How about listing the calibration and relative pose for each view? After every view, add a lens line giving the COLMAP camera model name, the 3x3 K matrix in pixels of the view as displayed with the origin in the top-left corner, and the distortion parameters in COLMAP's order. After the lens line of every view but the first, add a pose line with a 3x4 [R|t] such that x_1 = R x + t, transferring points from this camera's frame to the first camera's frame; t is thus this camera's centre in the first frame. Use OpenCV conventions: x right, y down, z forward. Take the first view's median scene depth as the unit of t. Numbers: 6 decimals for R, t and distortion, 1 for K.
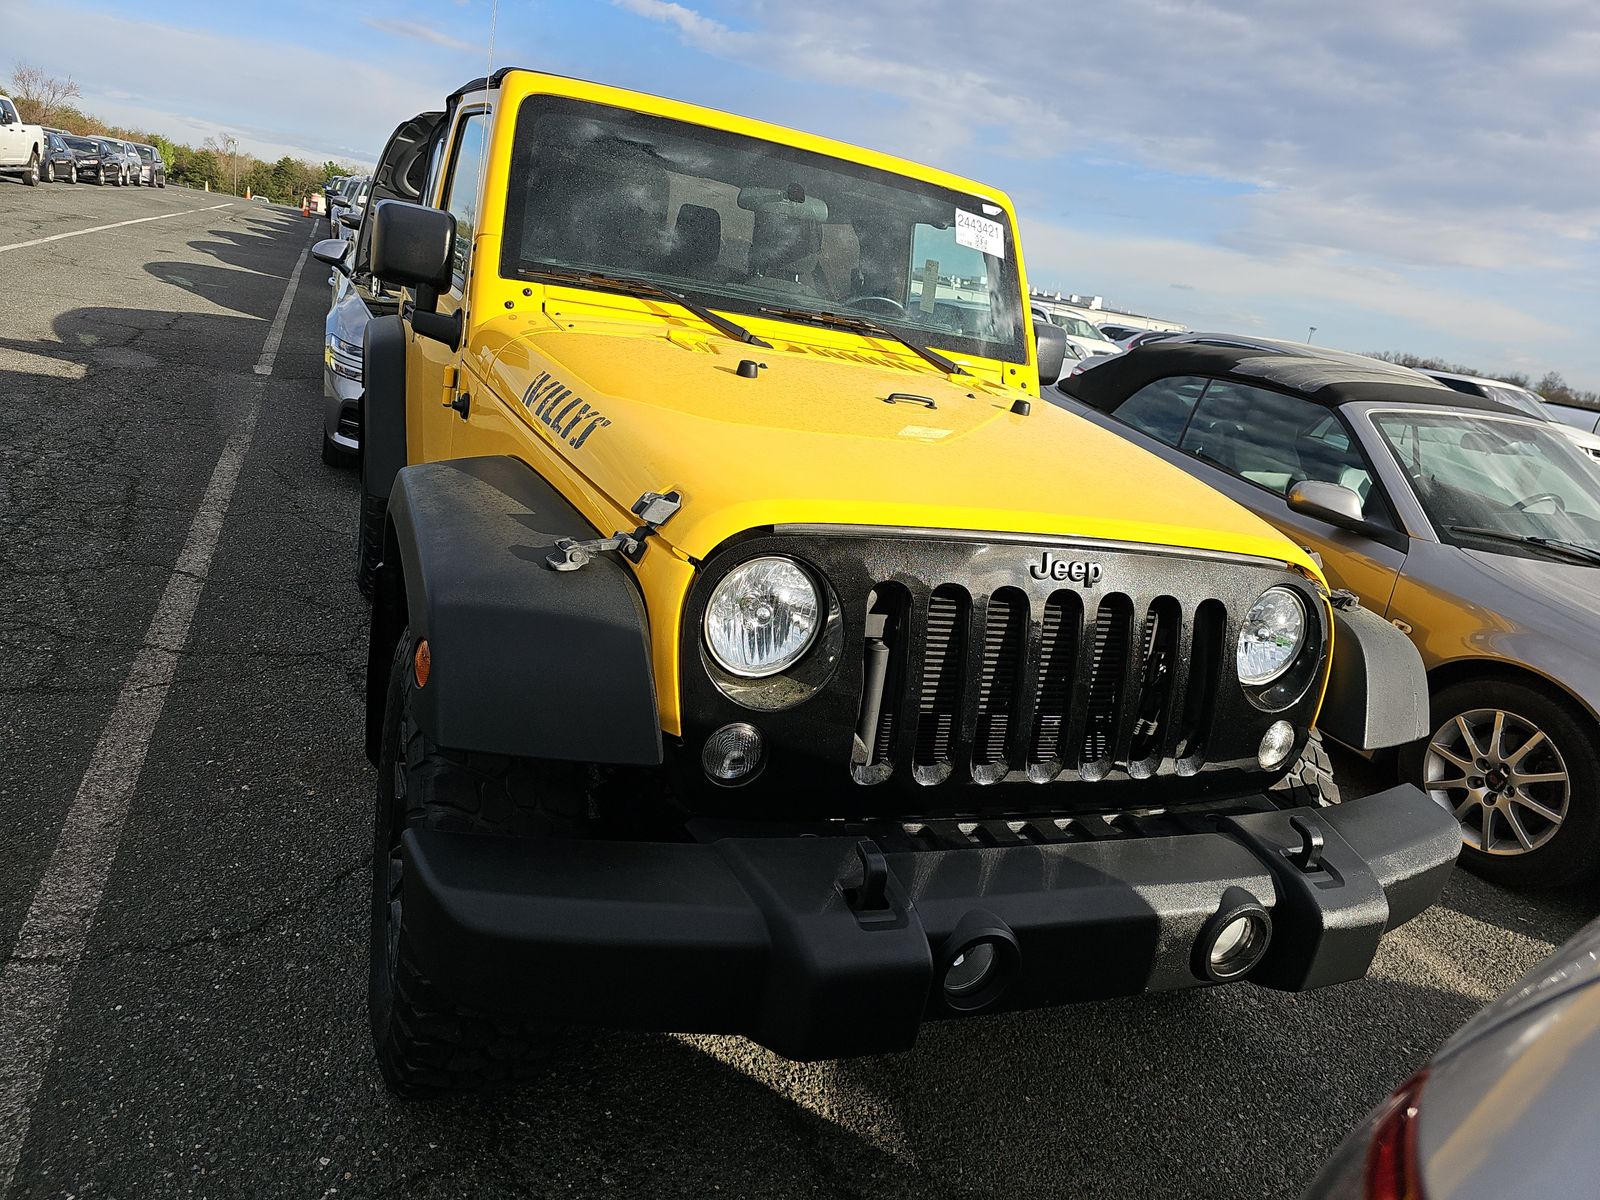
lens RADIAL K [[1073.9, 0, 806.4], [0, 1073.9, 601.9], [0, 0, 1]] dist [0.030537, -0.028874]
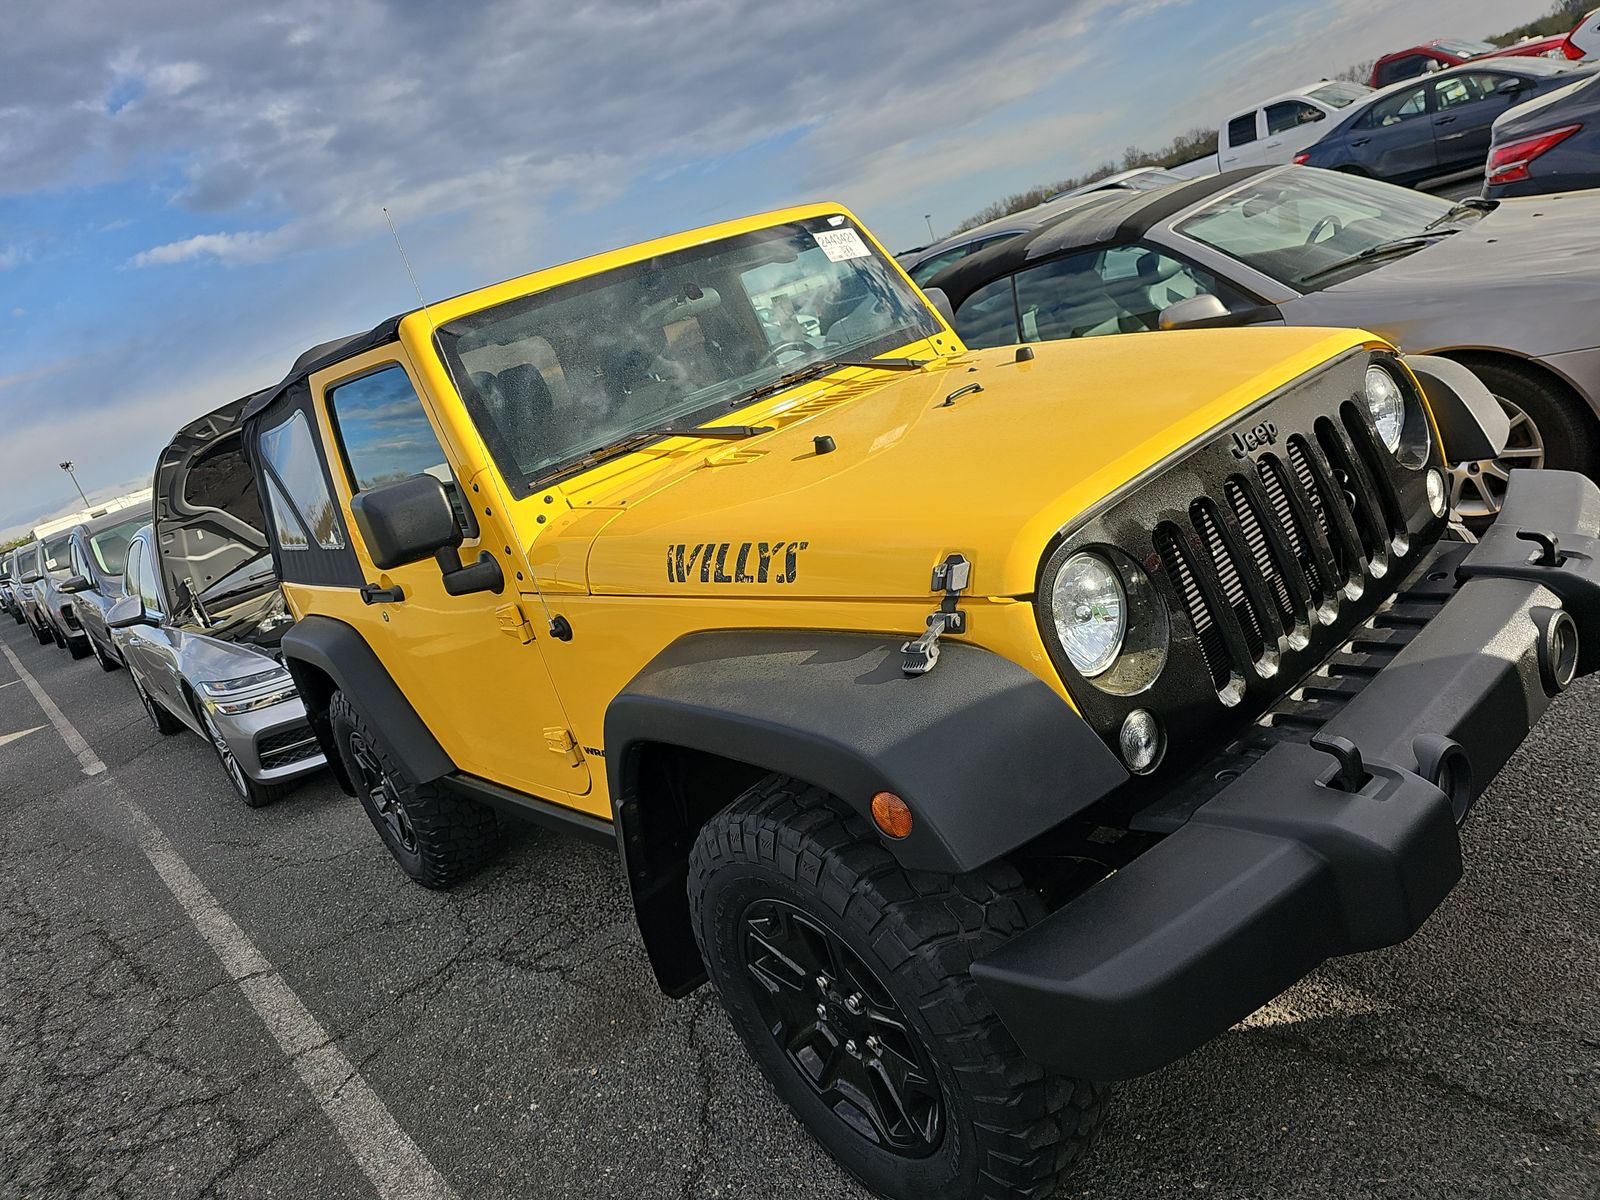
lens RADIAL K [[1073.9, 0, 874.8], [0, 1073.9, 578.6], [0, 0, 1]] dist [0.030537, -0.028874]
pose [[0.842668, -0.516704, 0.151419, -0.192963], [0.523548, 0.851973, -0.006334, -0.063187], [-0.125732, 0.084613, 0.988449, -0.003053]]
